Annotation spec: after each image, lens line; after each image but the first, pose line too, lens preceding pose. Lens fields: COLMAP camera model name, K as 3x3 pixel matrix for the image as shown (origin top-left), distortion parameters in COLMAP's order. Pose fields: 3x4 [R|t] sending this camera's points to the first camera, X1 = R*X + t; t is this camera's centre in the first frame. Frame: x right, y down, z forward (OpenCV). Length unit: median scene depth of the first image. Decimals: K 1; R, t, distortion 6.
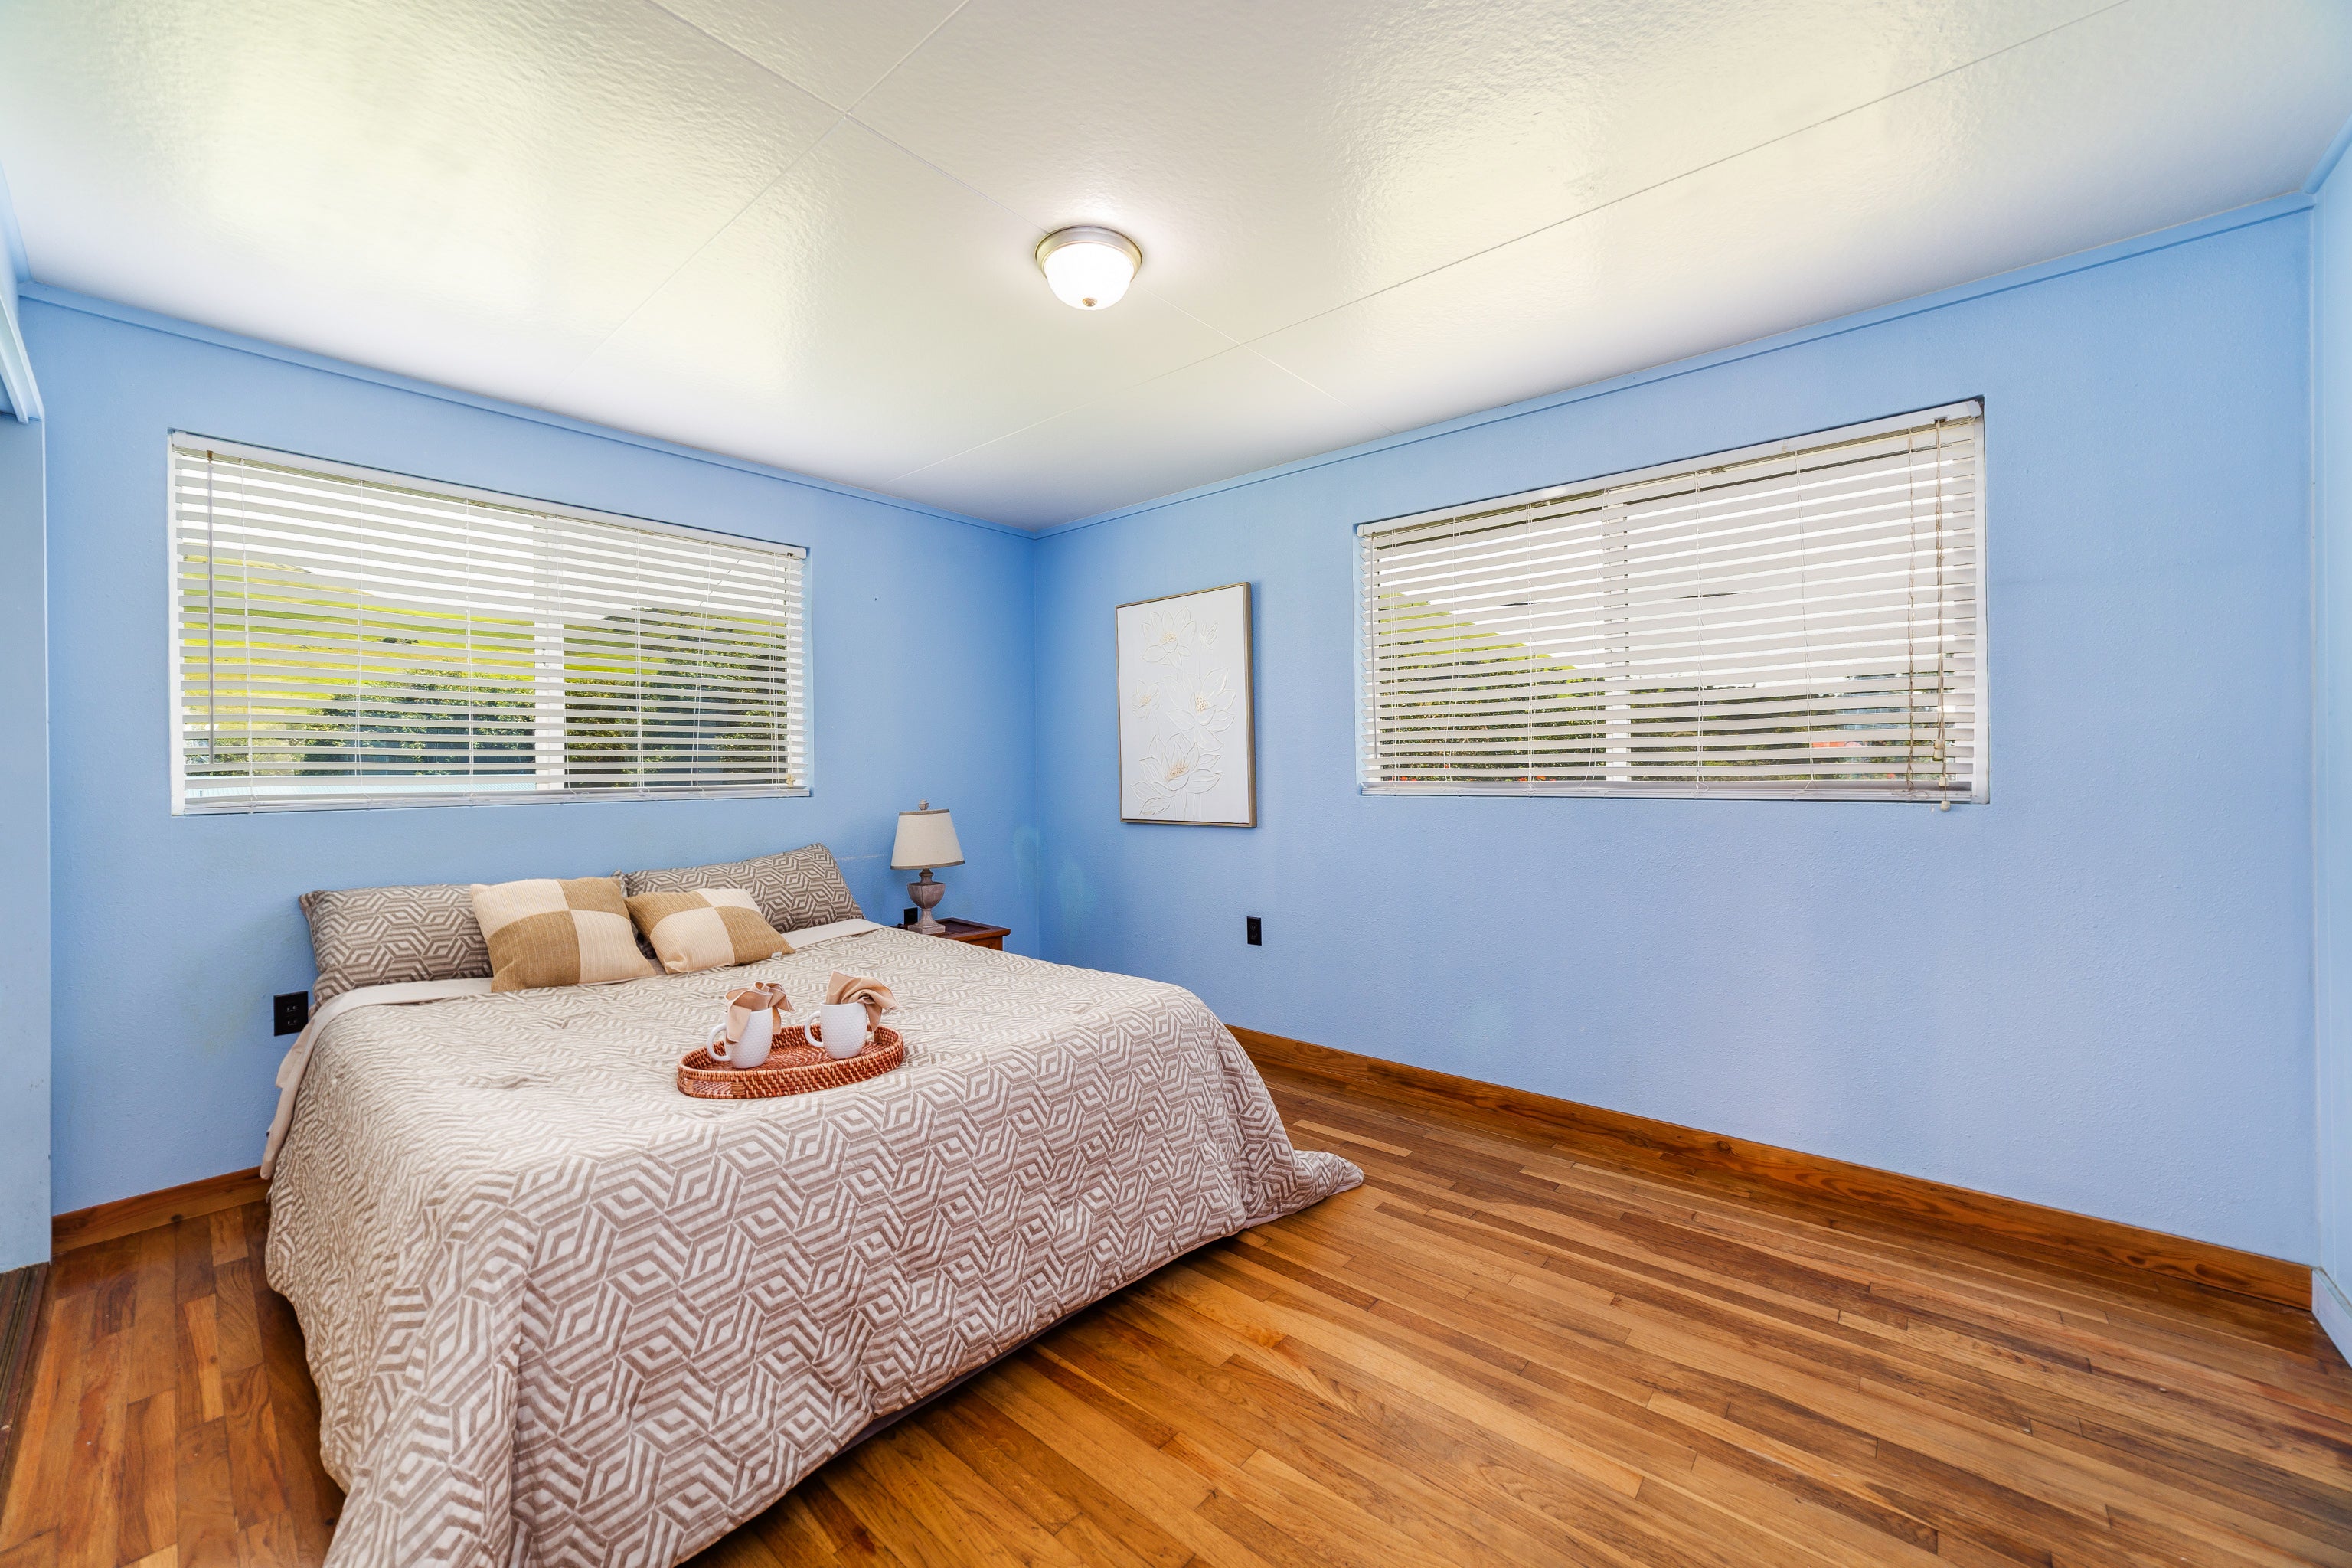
lens RADIAL K [[895.4, 0, 1171.5], [0, 895.4, 769.6], [0, 0, 1]] dist [-0.018095, 0.000358]
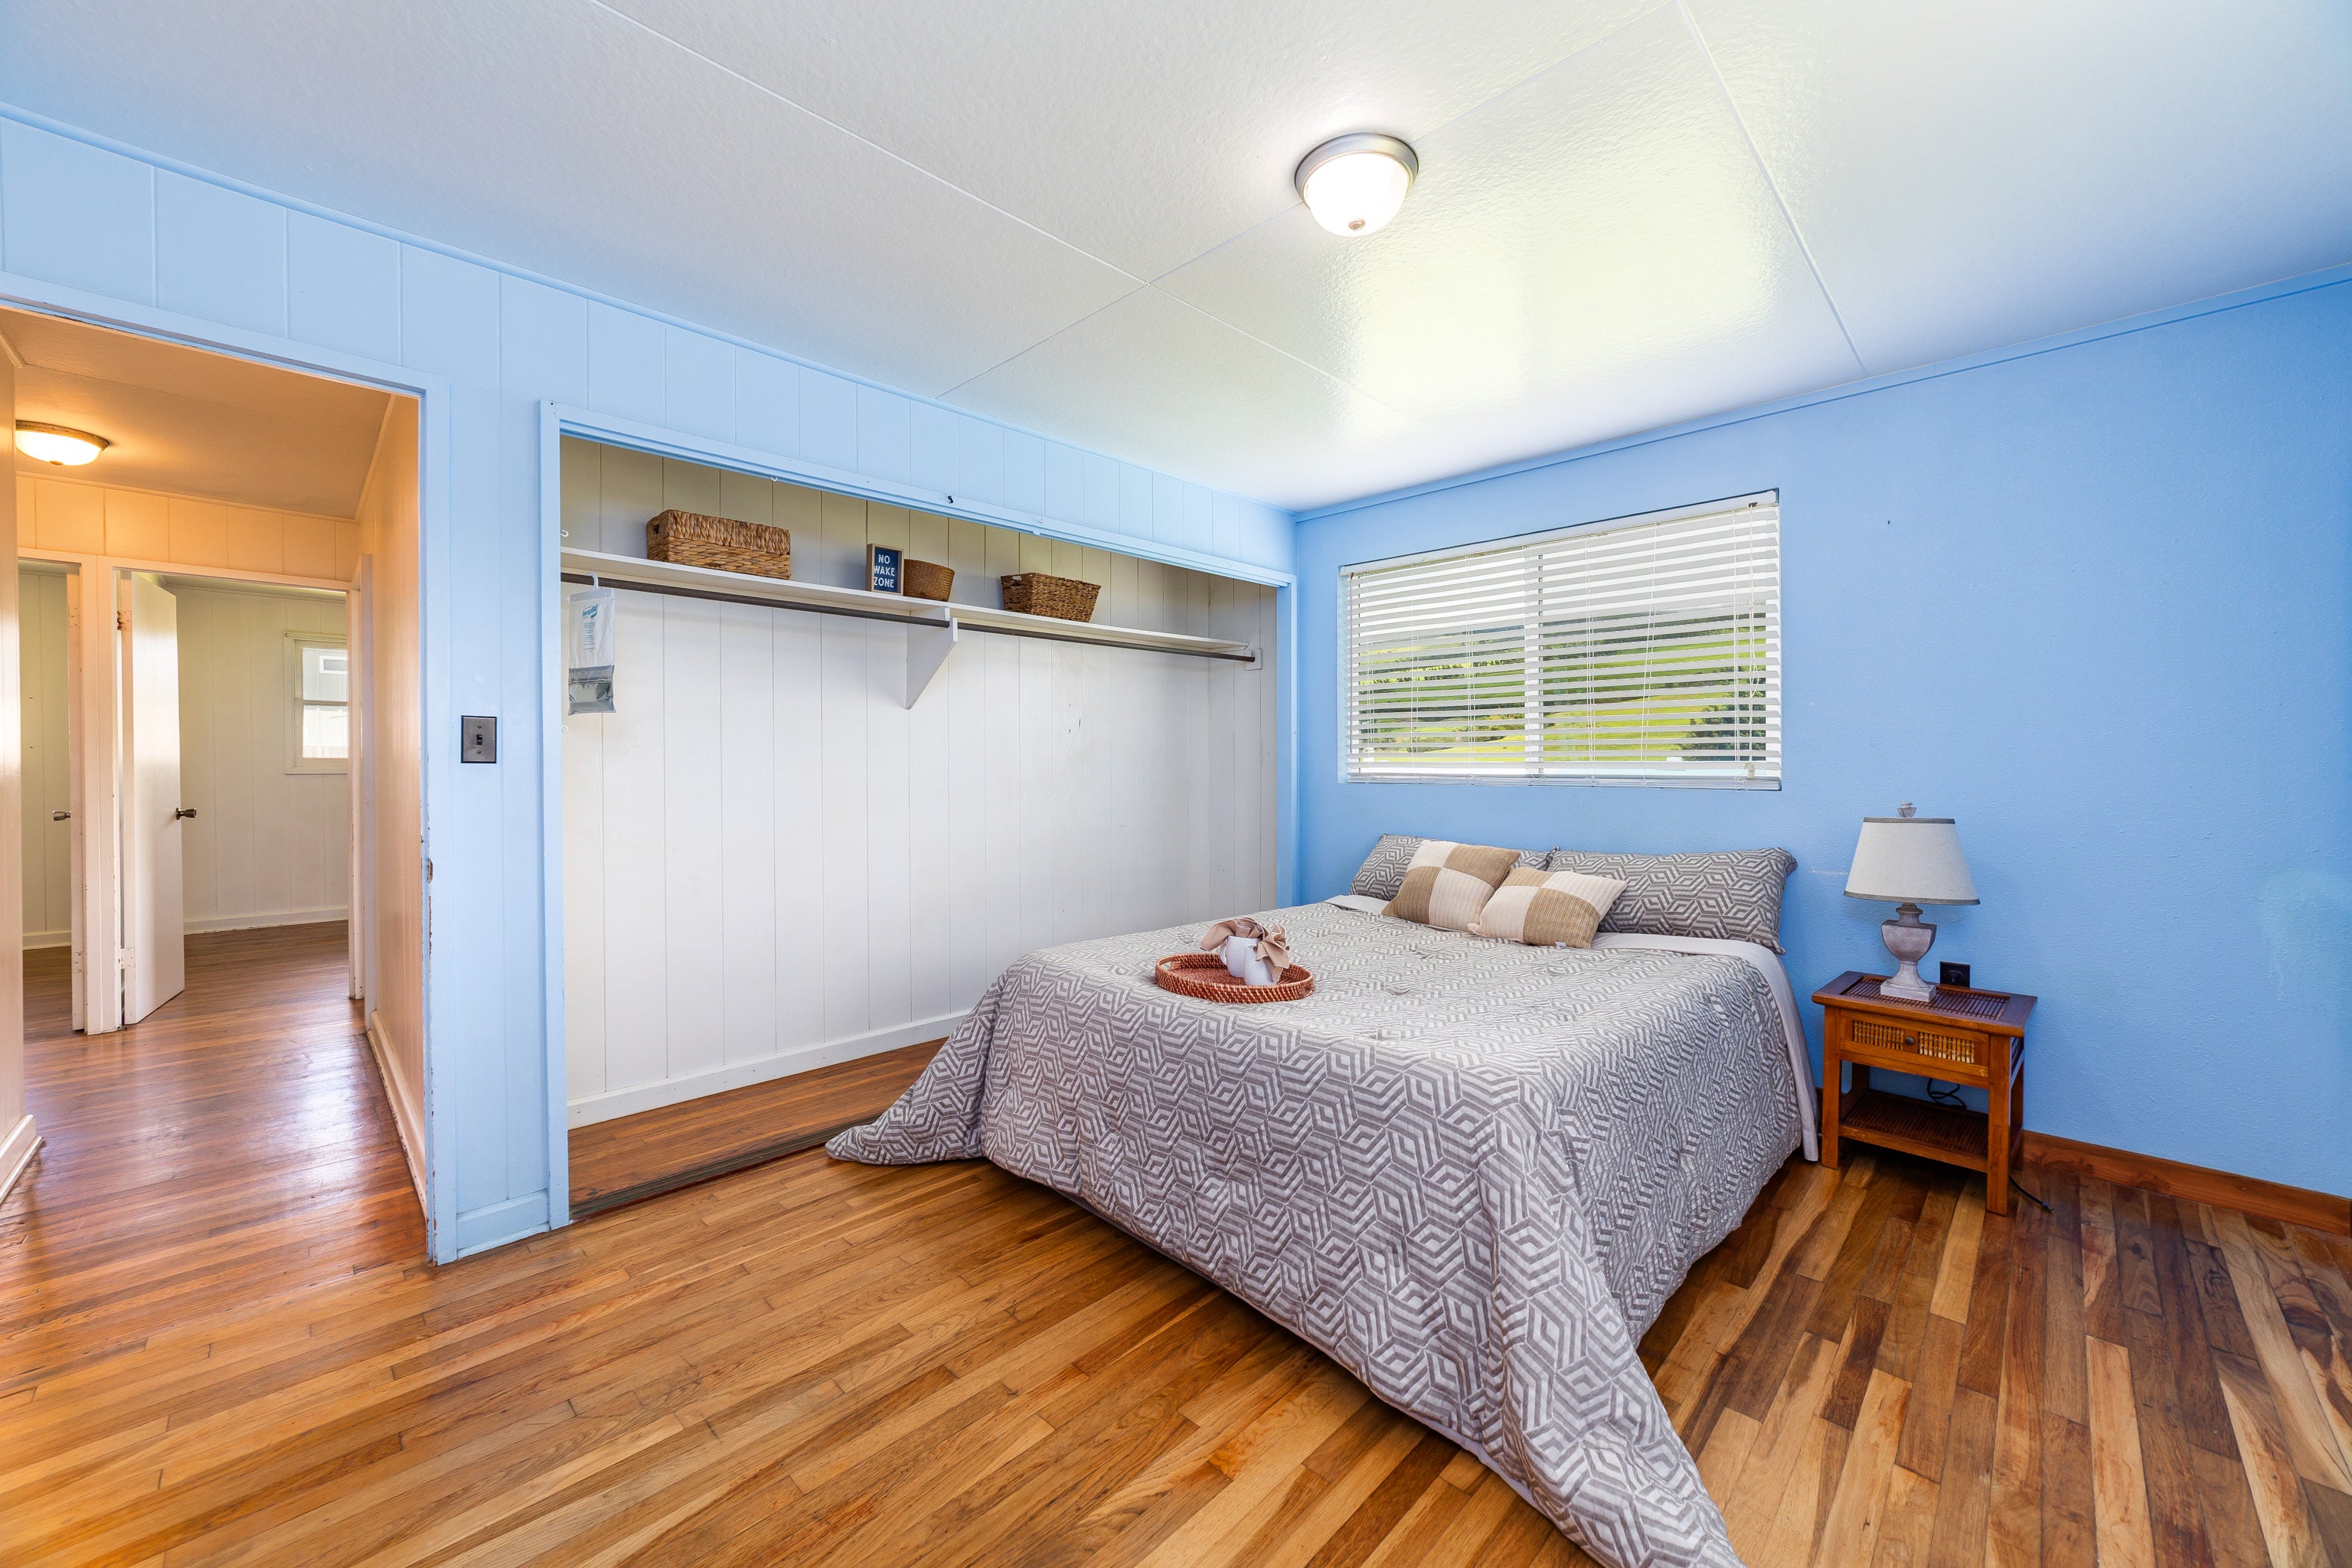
lens RADIAL K [[895.4, 0, 1171.5], [0, 895.4, 769.6], [0, 0, 1]] dist [-0.018095, 0.000358]
pose [[-0.069294, 0.014775, -0.997487, 0.910276], [0.002835, 0.999889, 0.014613, -0.005601], [0.997592, -0.001815, -0.069328, 1.002952]]
